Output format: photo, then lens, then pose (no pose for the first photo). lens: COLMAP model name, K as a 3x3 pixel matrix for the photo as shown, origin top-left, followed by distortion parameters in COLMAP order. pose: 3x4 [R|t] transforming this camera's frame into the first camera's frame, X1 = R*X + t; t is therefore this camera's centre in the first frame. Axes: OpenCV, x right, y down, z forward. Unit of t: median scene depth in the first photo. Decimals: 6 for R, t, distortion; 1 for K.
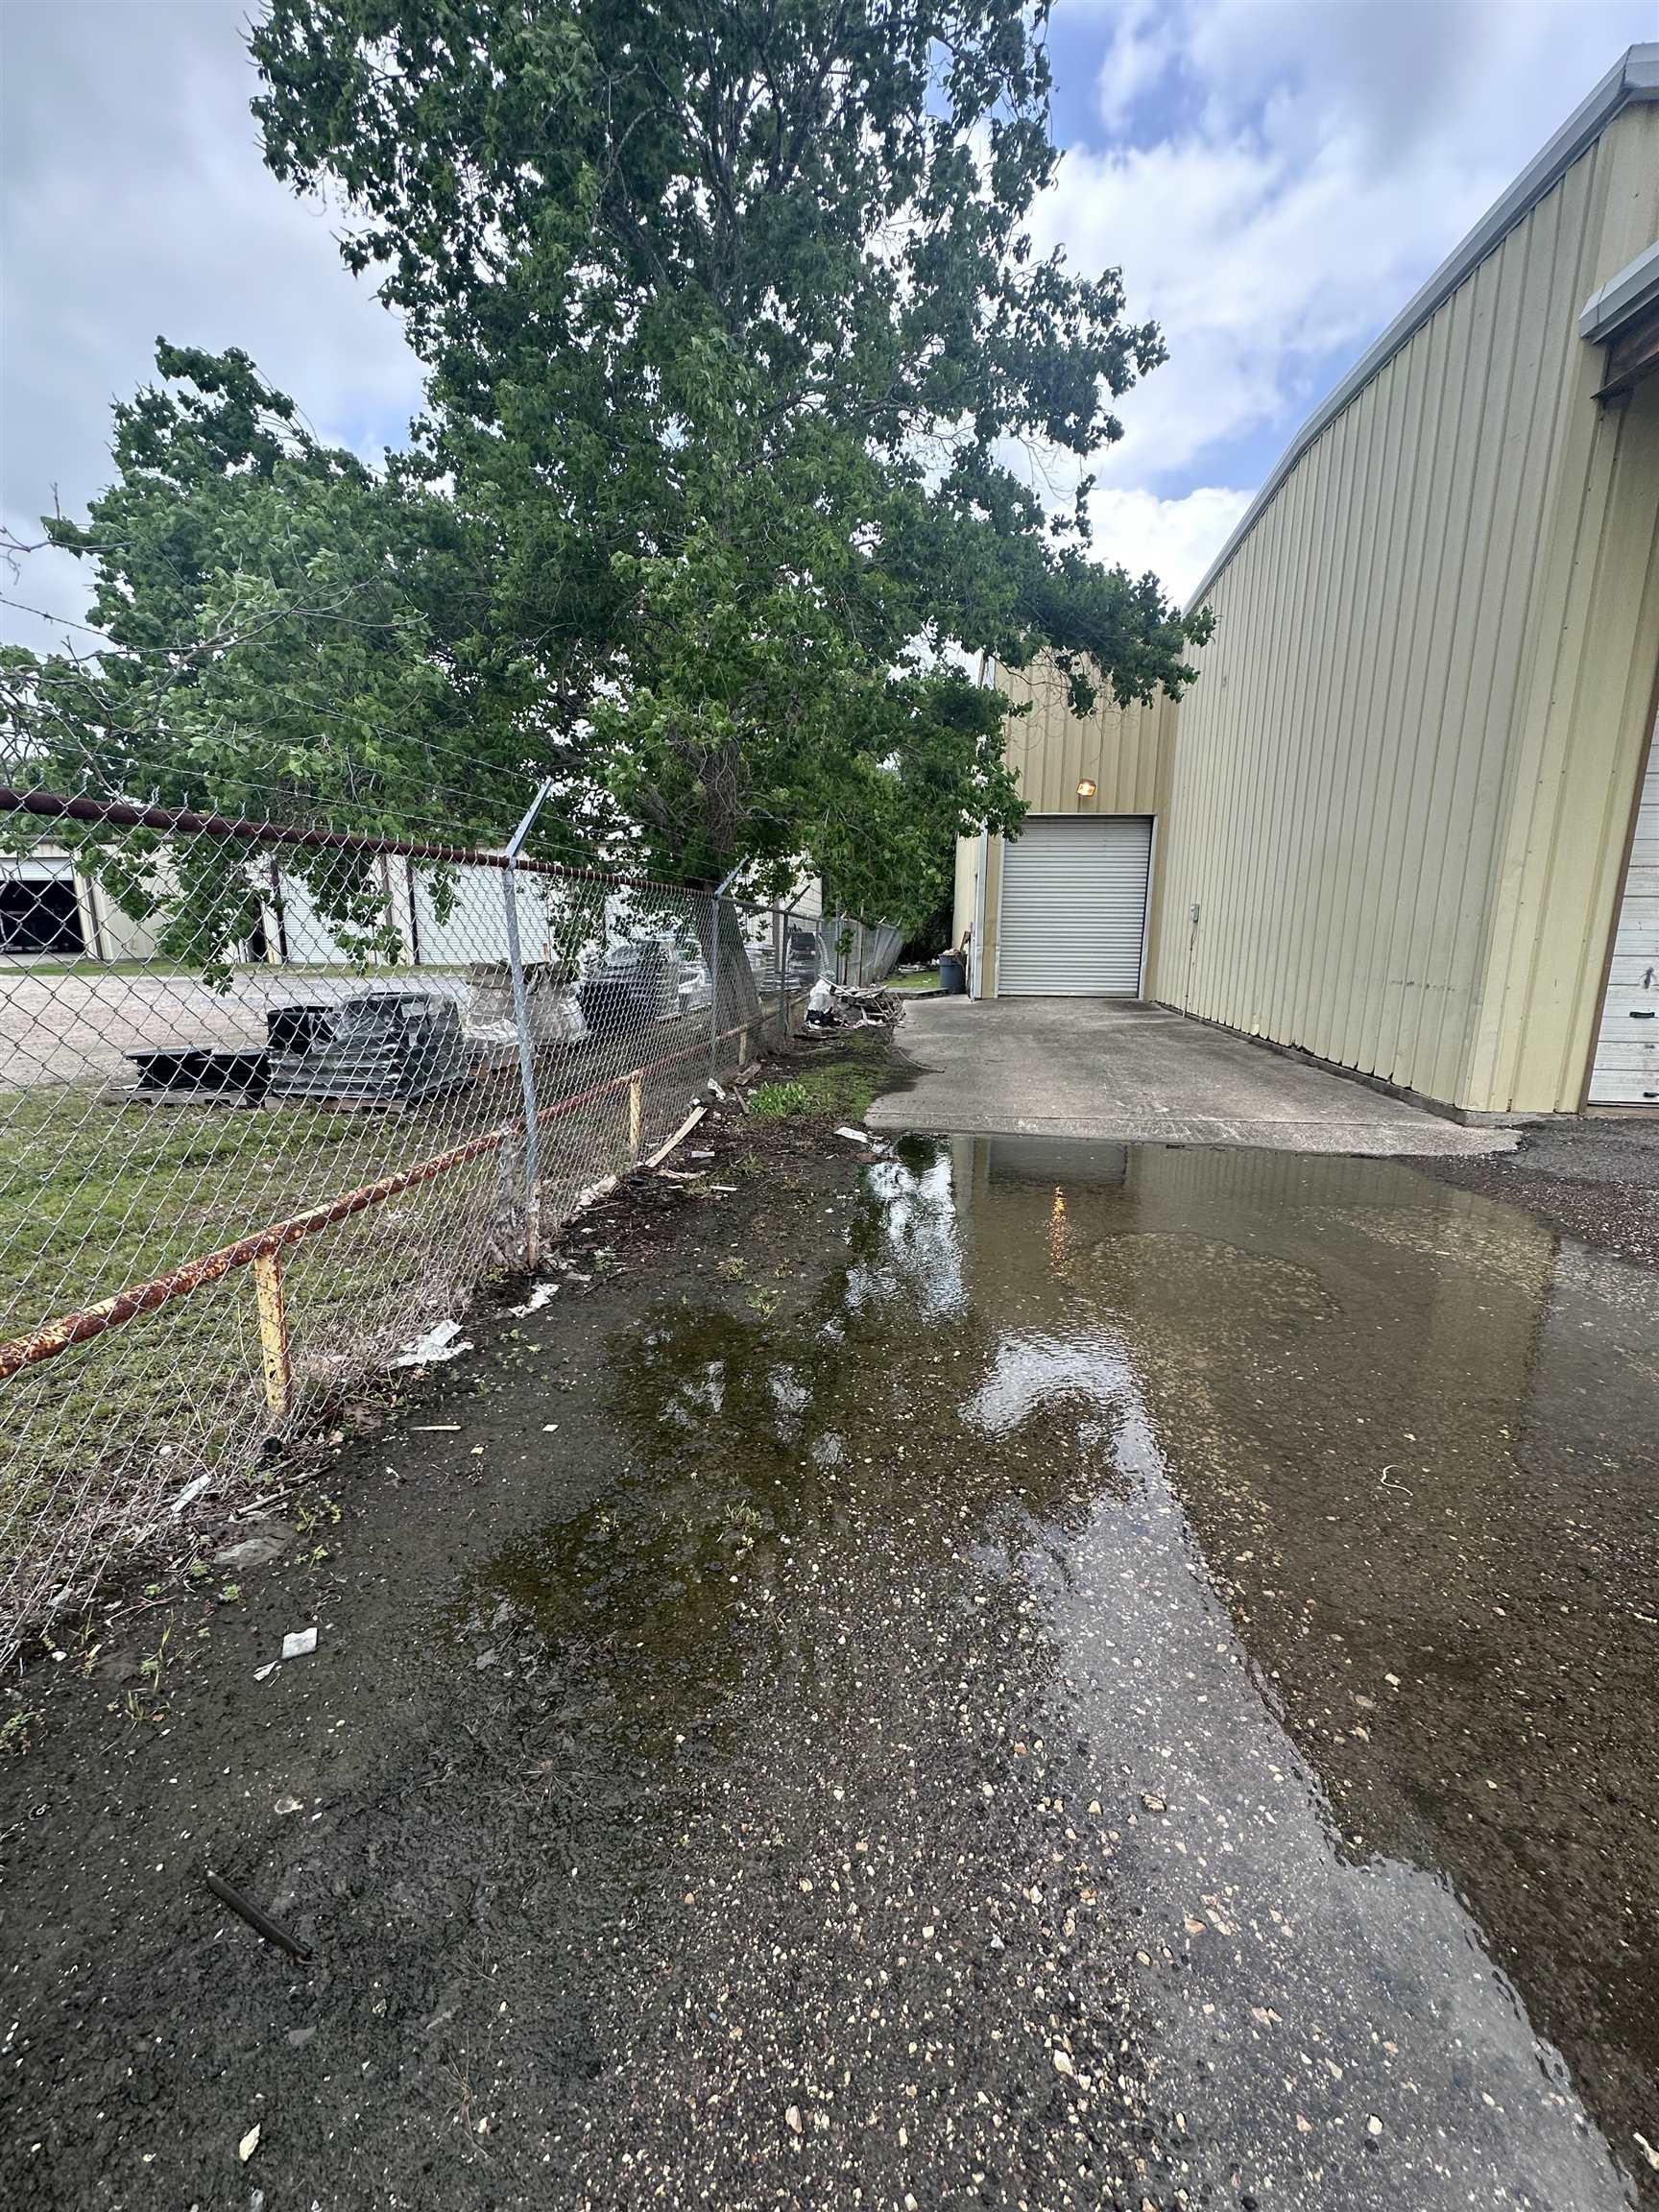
lens RADIAL K [[887.7, 0, 831.8], [0, 887.7, 1104.9], [0, 0, 1]] dist [0.001166, -0.000051]
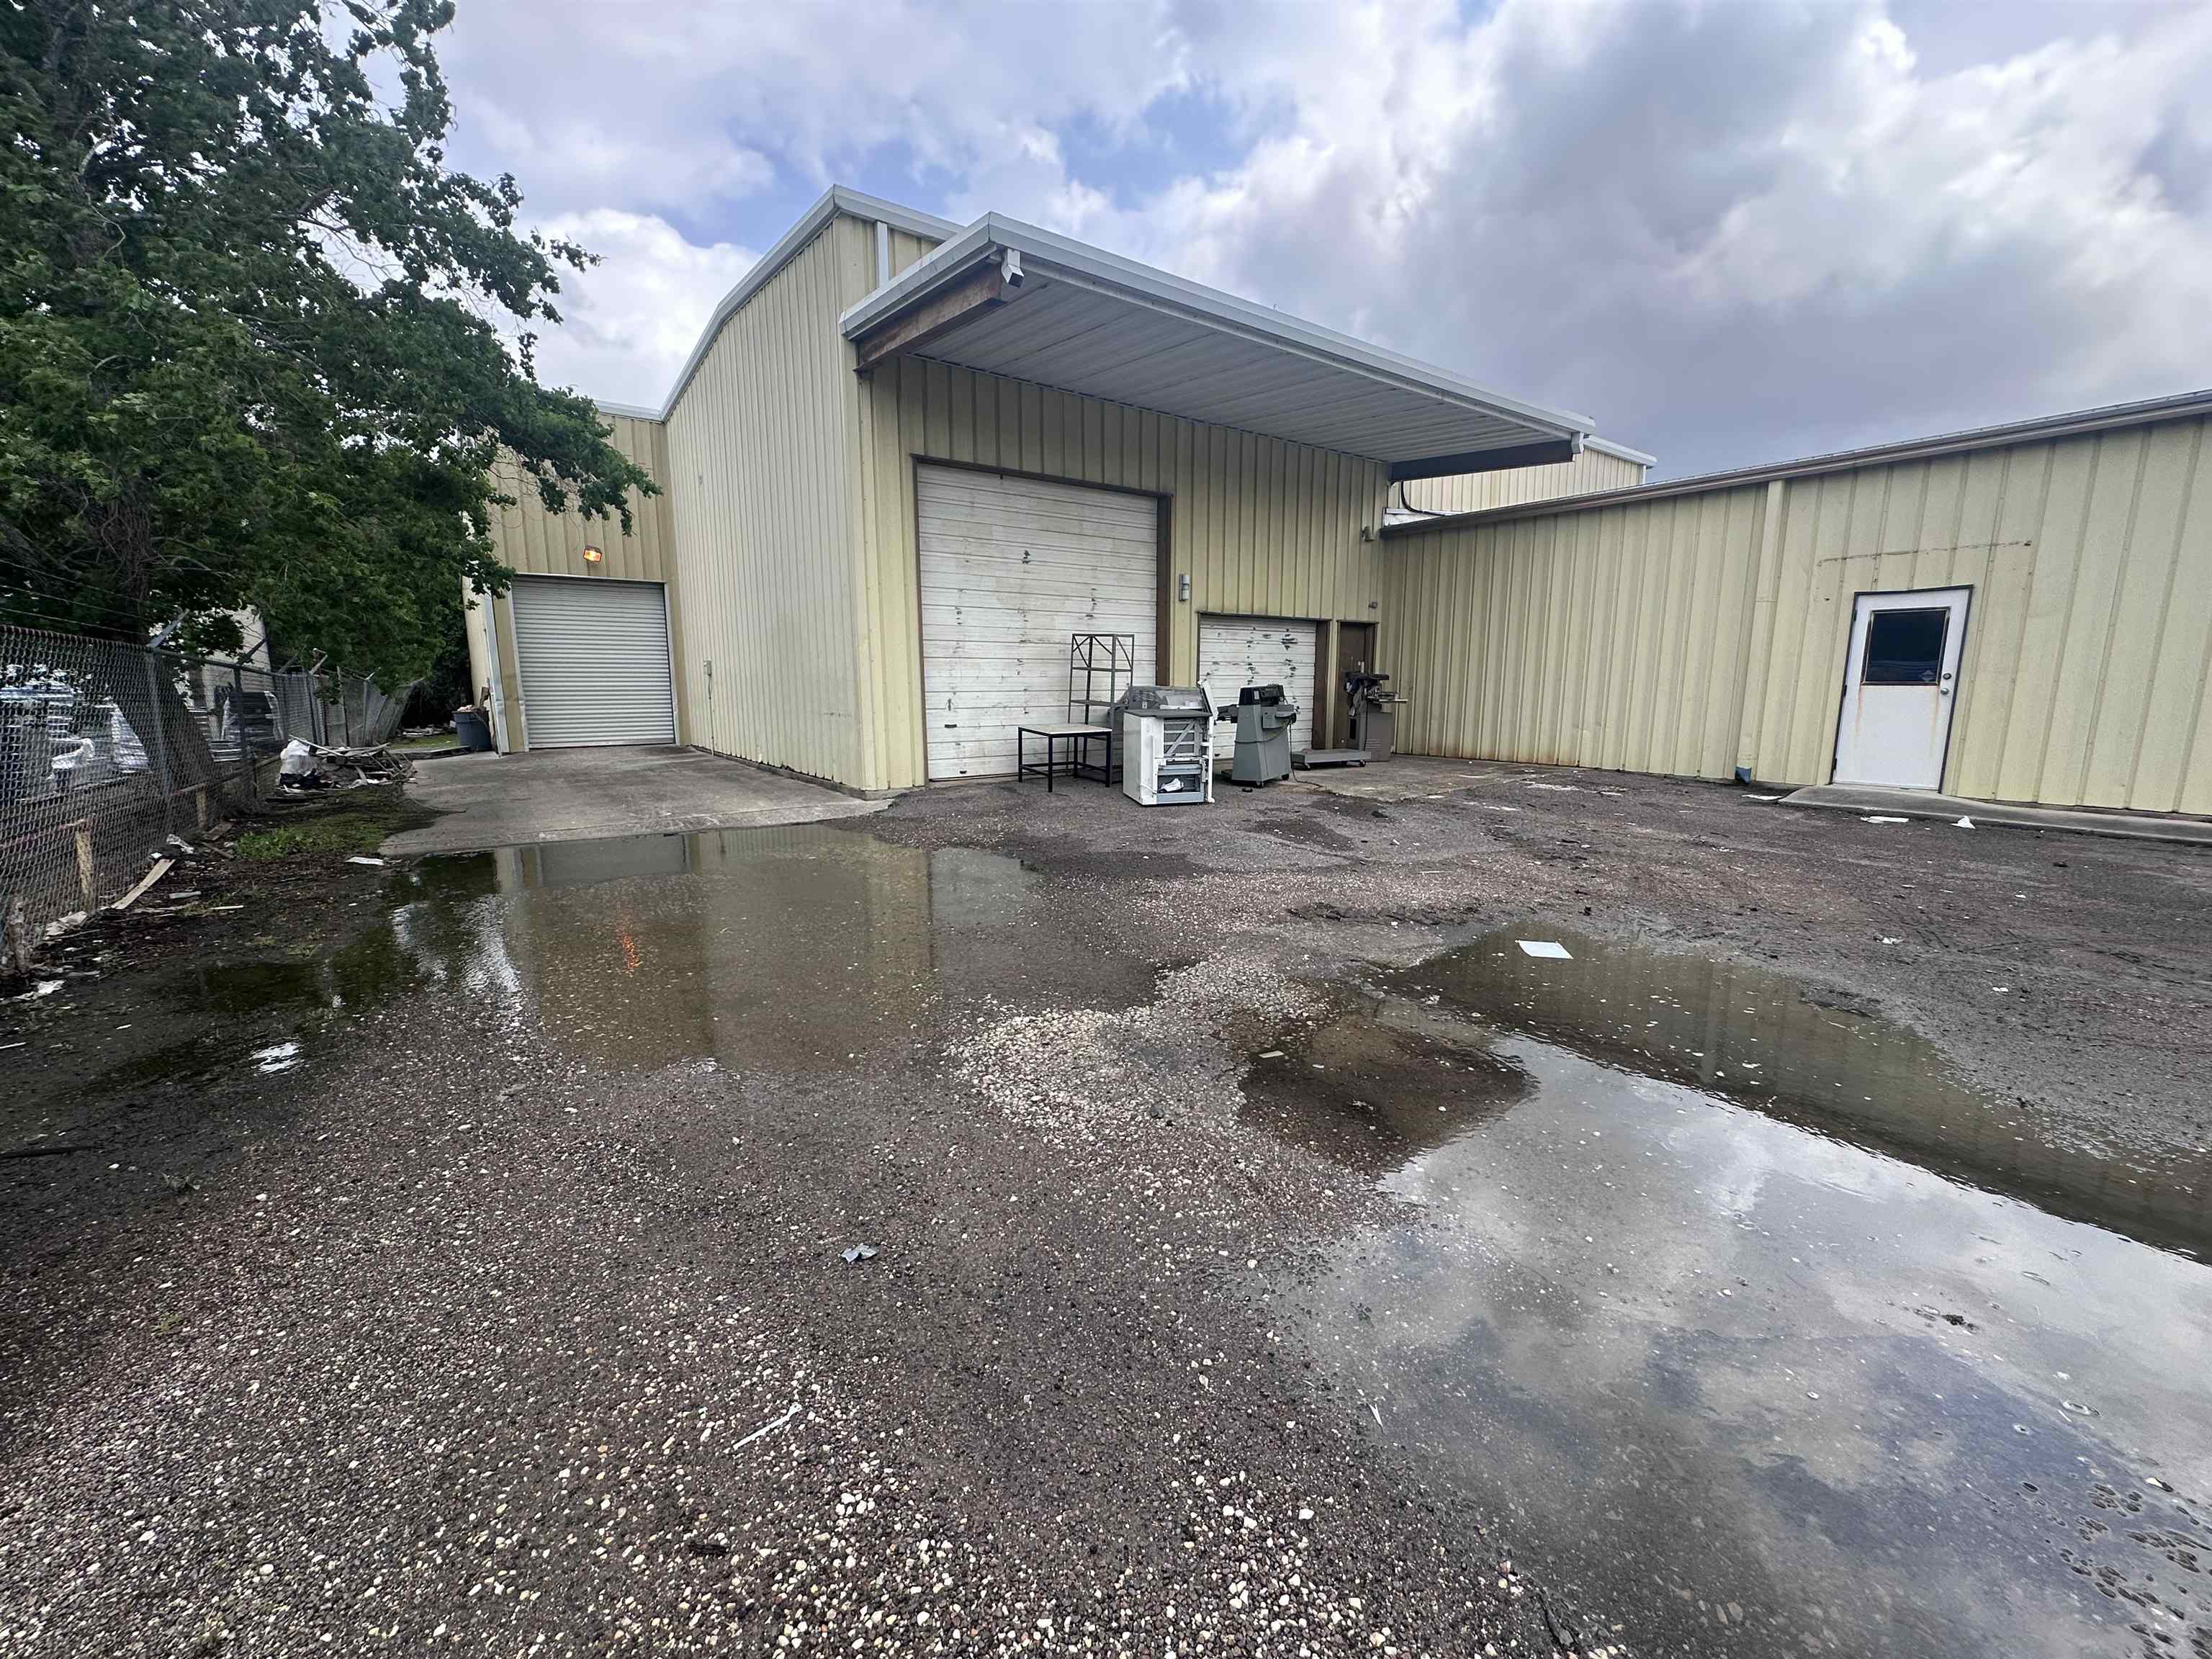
lens RADIAL K [[887.7, 0, 1115.8], [0, 887.7, 828.8], [0, 0, 1]] dist [0.001166, -0.000051]
pose [[0.733380, -0.121530, 0.668867, -0.020536], [0.145193, 0.989190, 0.020534, 0.075780], [-0.664133, 0.082055, 0.743098, -0.337588]]
